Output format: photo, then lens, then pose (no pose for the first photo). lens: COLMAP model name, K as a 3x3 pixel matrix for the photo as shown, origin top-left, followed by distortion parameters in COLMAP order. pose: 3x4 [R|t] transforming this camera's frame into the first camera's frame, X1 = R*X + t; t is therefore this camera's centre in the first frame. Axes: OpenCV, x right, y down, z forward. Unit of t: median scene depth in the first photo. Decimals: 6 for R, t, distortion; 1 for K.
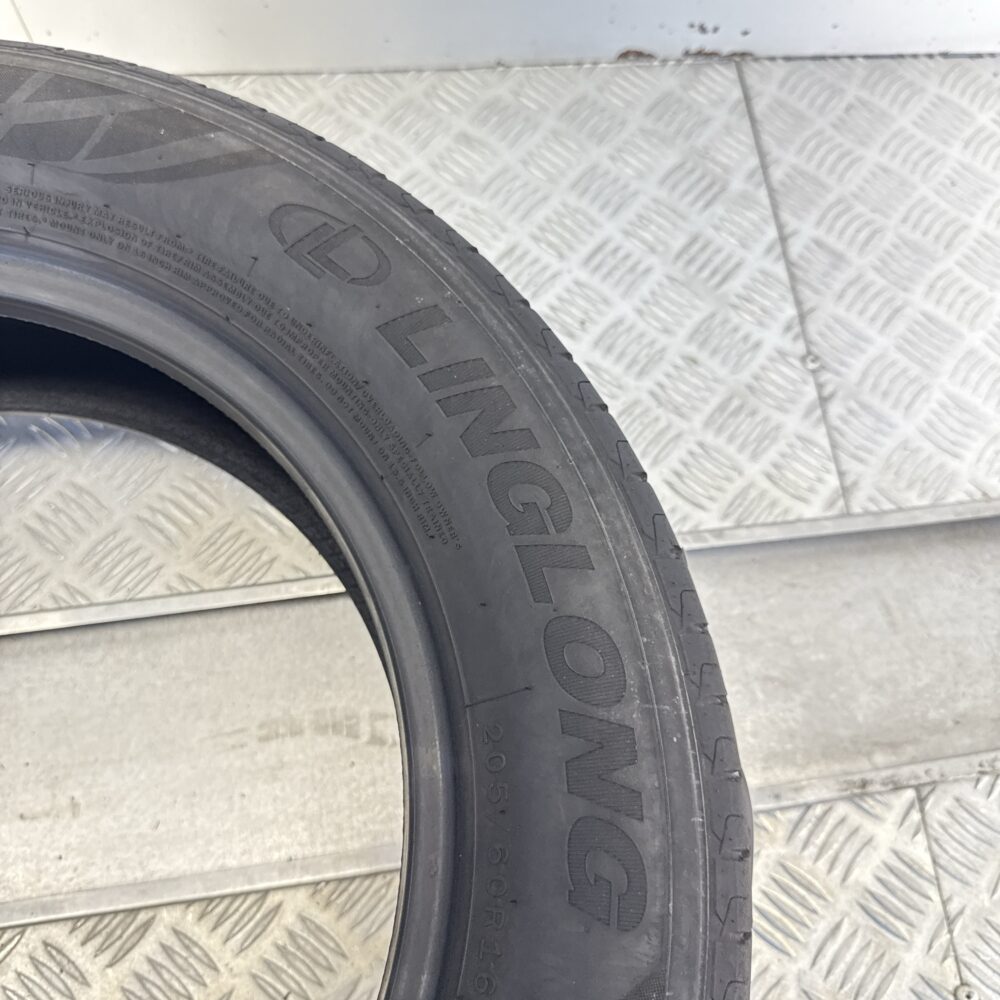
lens RADIAL K [[991.7, 0, 481.7], [0, 991.7, 534.3], [0, 0, 1]] dist [0.173079, -0.401776]
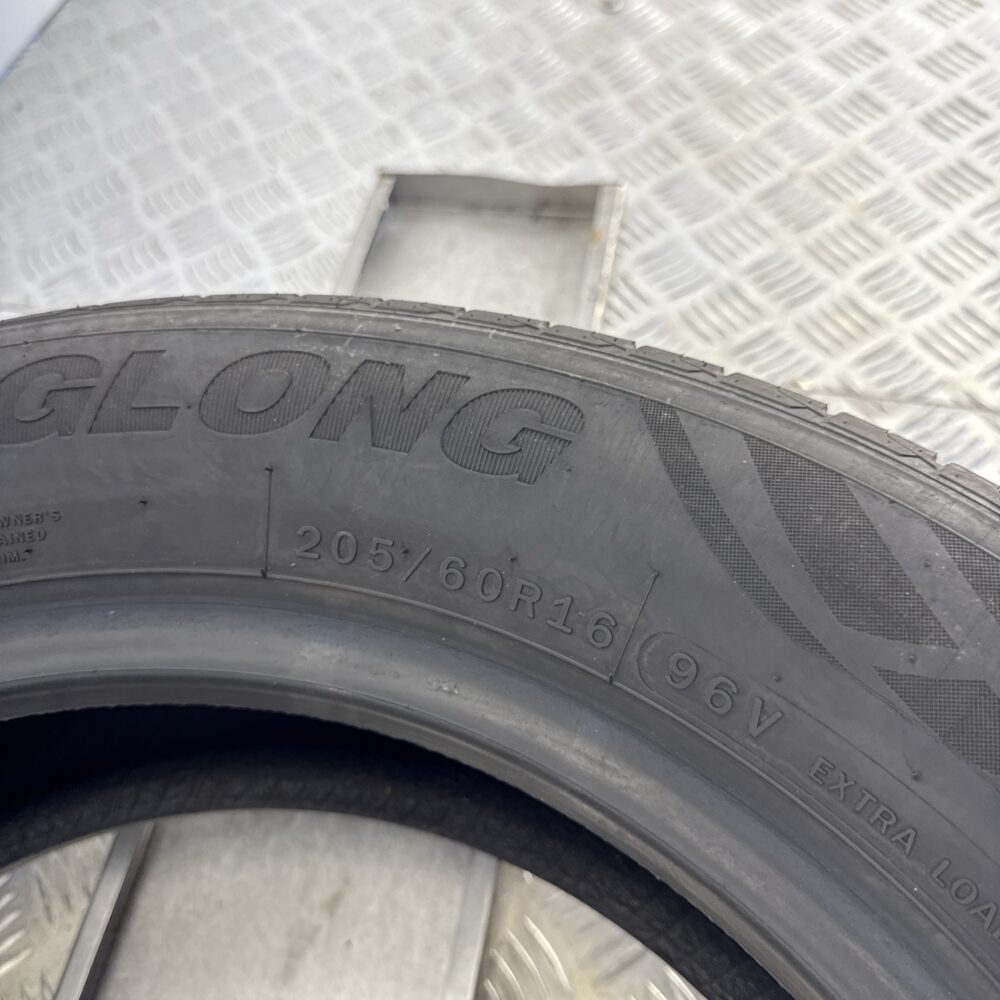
lens RADIAL K [[991.7, 0, 481.7], [0, 991.7, 534.3], [0, 0, 1]] dist [0.173079, -0.401776]
pose [[0.340468, -0.839282, 0.423895, -0.163354], [0.921003, 0.388448, 0.029359, 0.188819], [-0.189302, 0.380412, 0.905235, 0.196312]]
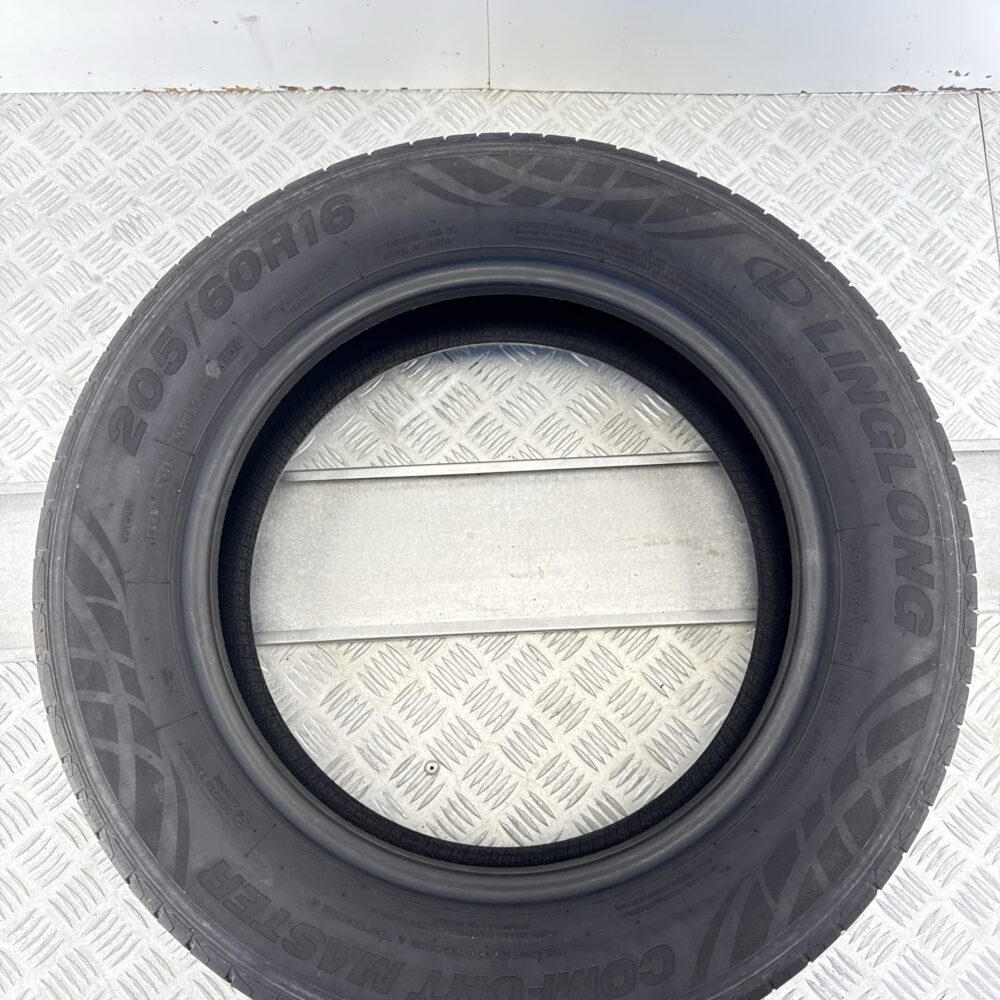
lens RADIAL K [[929.7, 0, 501.4], [0, 929.7, 524.7], [0, 0, 1]] dist [0.083886, -0.113134]
pose [[0.992975, 0.085389, -0.081913, -0.351722], [-0.073298, 0.987335, 0.140699, -0.036686], [0.092889, -0.133707, 0.986658, -0.607301]]
